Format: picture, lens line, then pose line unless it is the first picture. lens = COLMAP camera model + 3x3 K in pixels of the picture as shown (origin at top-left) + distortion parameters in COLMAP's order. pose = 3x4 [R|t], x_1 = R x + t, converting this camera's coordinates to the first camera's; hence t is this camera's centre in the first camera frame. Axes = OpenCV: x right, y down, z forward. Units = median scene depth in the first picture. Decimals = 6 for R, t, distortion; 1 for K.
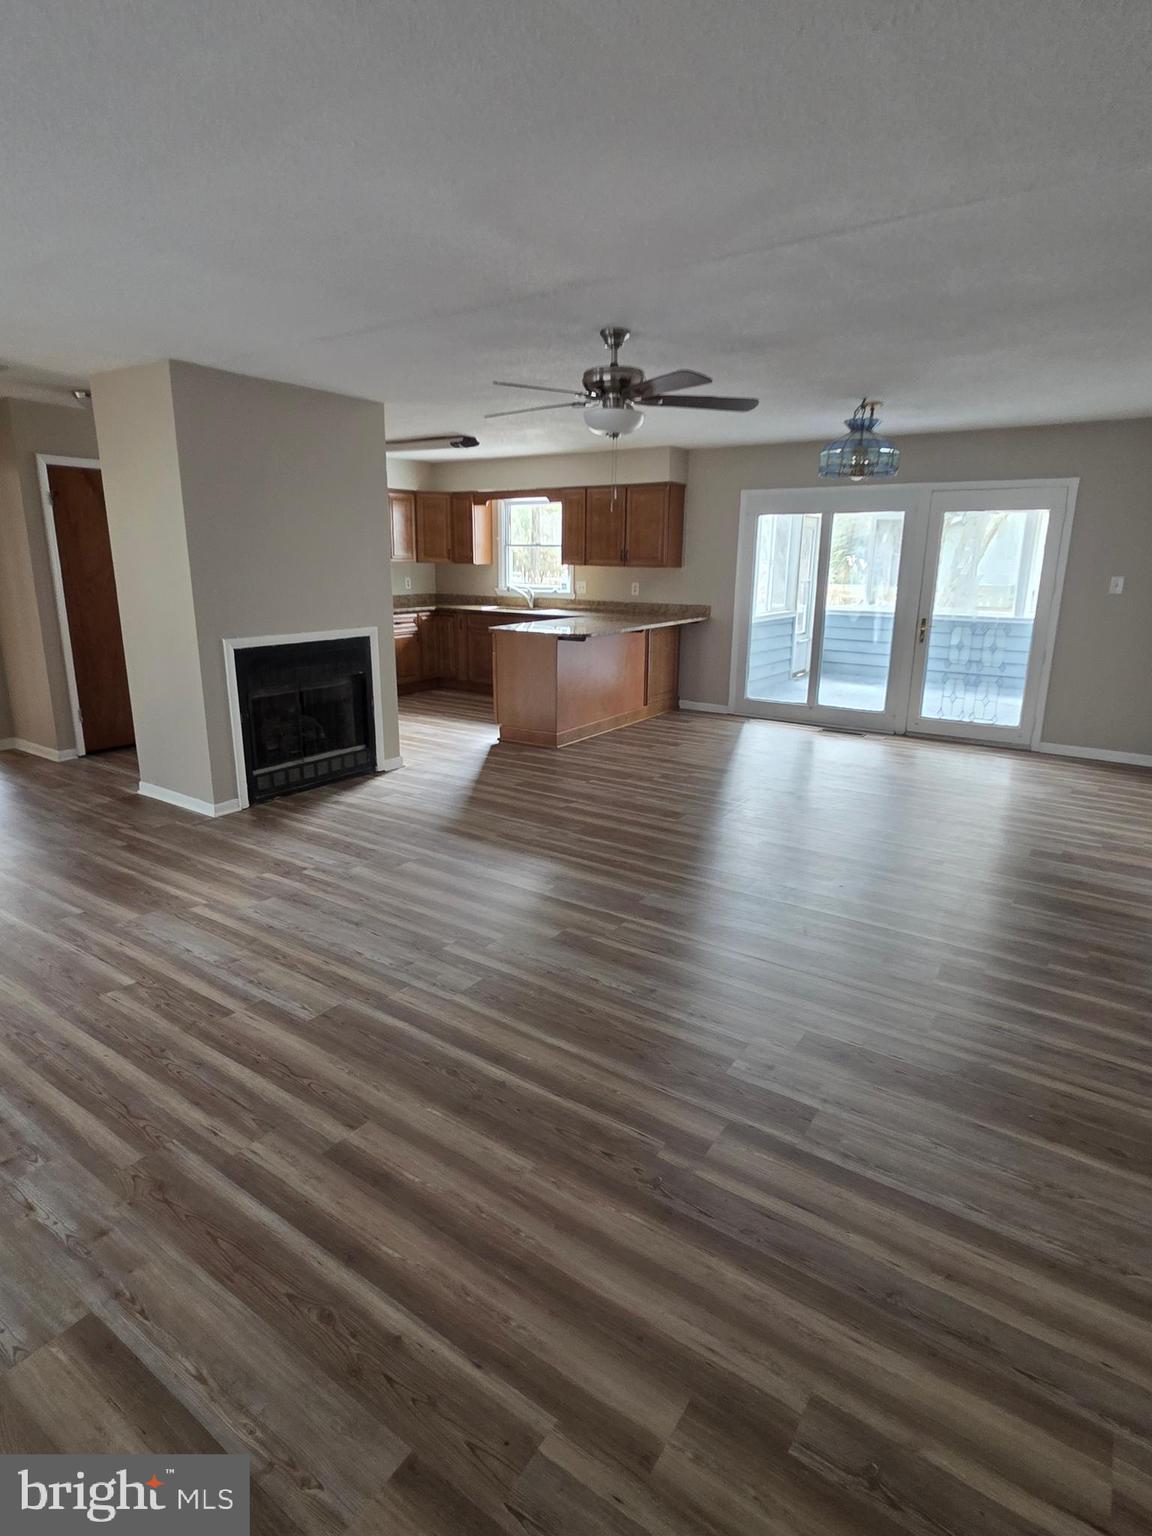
lens RADIAL K [[829.3, 0, 582.3], [0, 829.3, 761.2], [0, 0, 1]] dist [-0.001829, 0.000269]
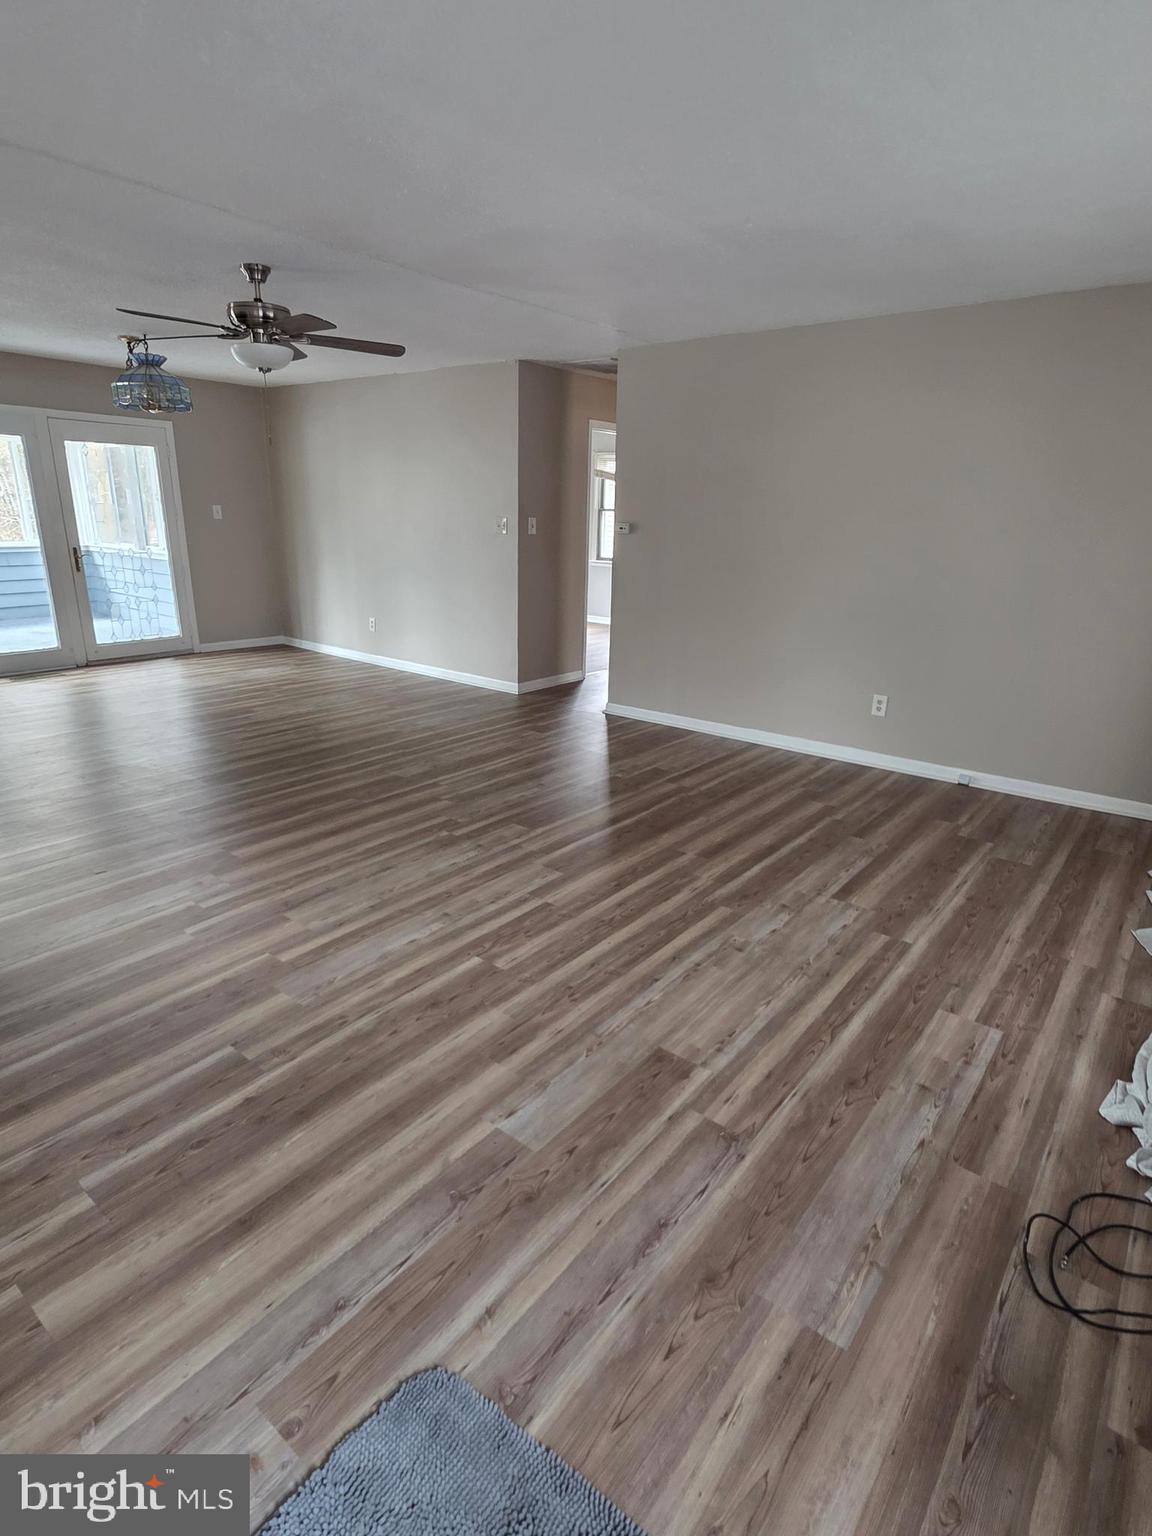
lens RADIAL K [[829.3, 0, 582.2], [0, 829.3, 772.1], [0, 0, 1]] dist [-0.001829, 0.000269]
pose [[0.052808, -0.311662, 0.948724, -1.326189], [0.214793, 0.931358, 0.294001, -0.177216], [-0.975231, 0.188254, 0.116126, 0.711569]]
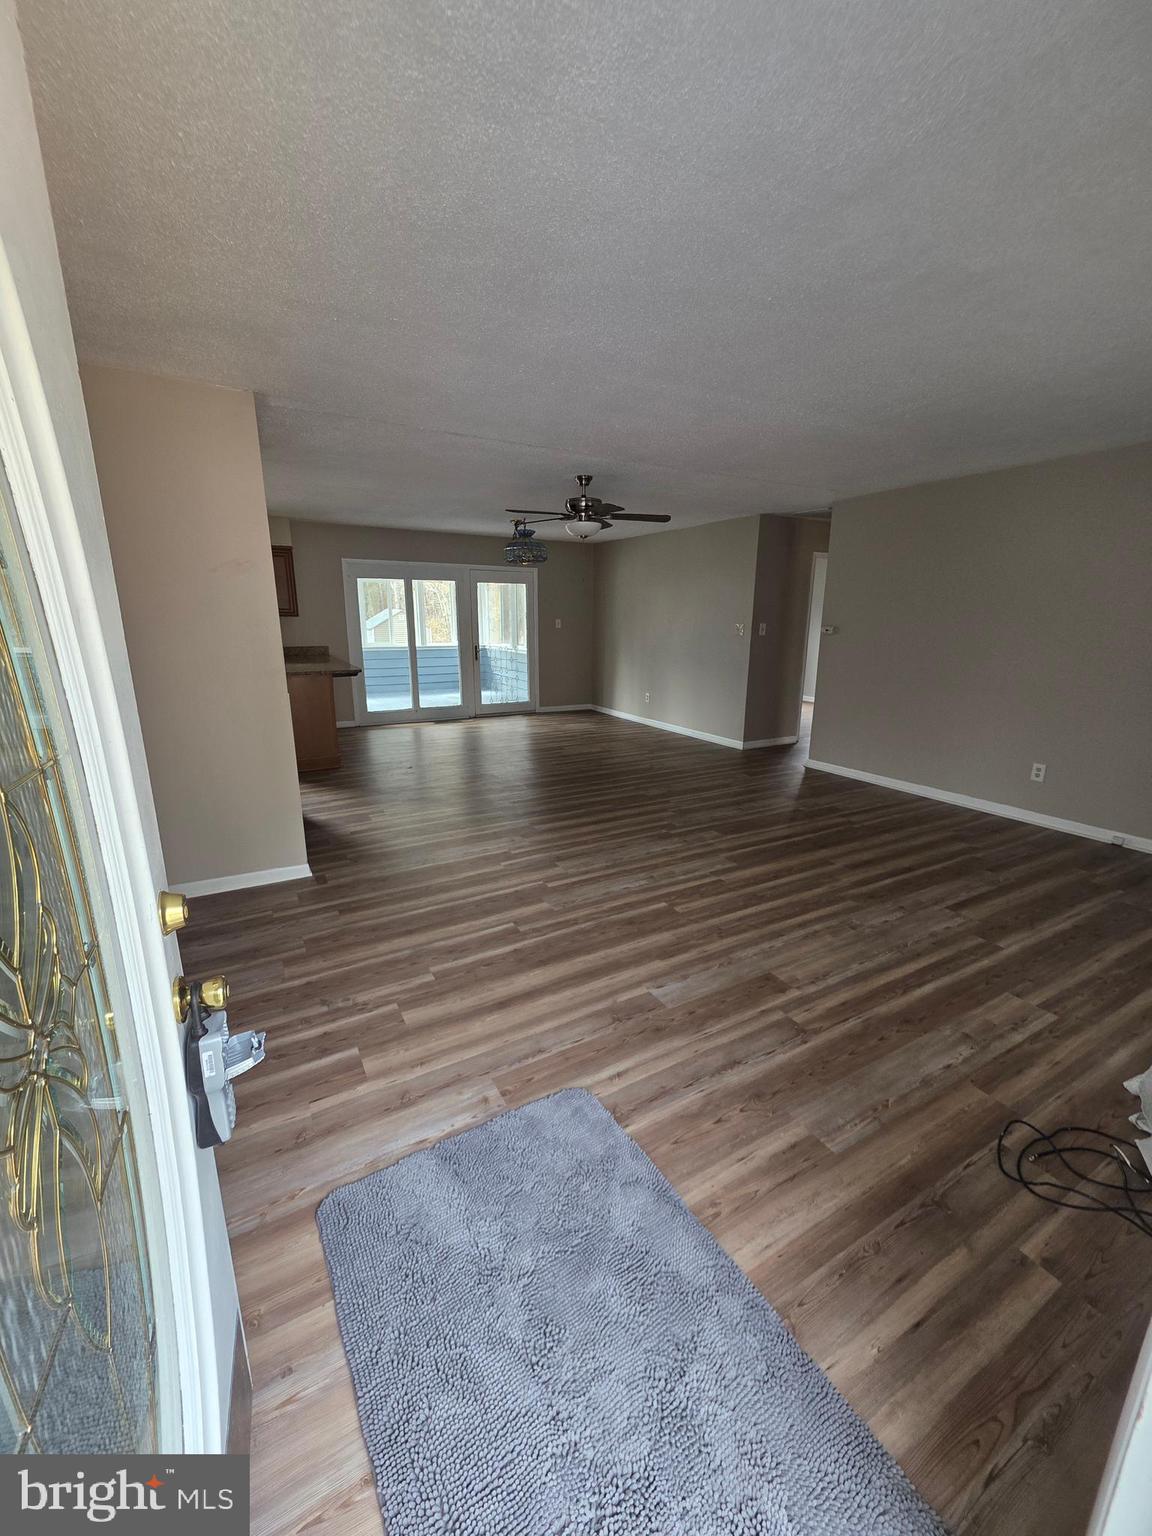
lens RADIAL K [[629.4, 0, 572.0], [0, 629.4, 776.6], [0, 0, 1]] dist [-0.003498, -0.000560]
pose [[0.432083, -0.232386, 0.871379, -1.482048], [0.215342, 0.964866, 0.150538, -0.146121], [-0.875747, 0.122600, 0.466944, 0.579344]]
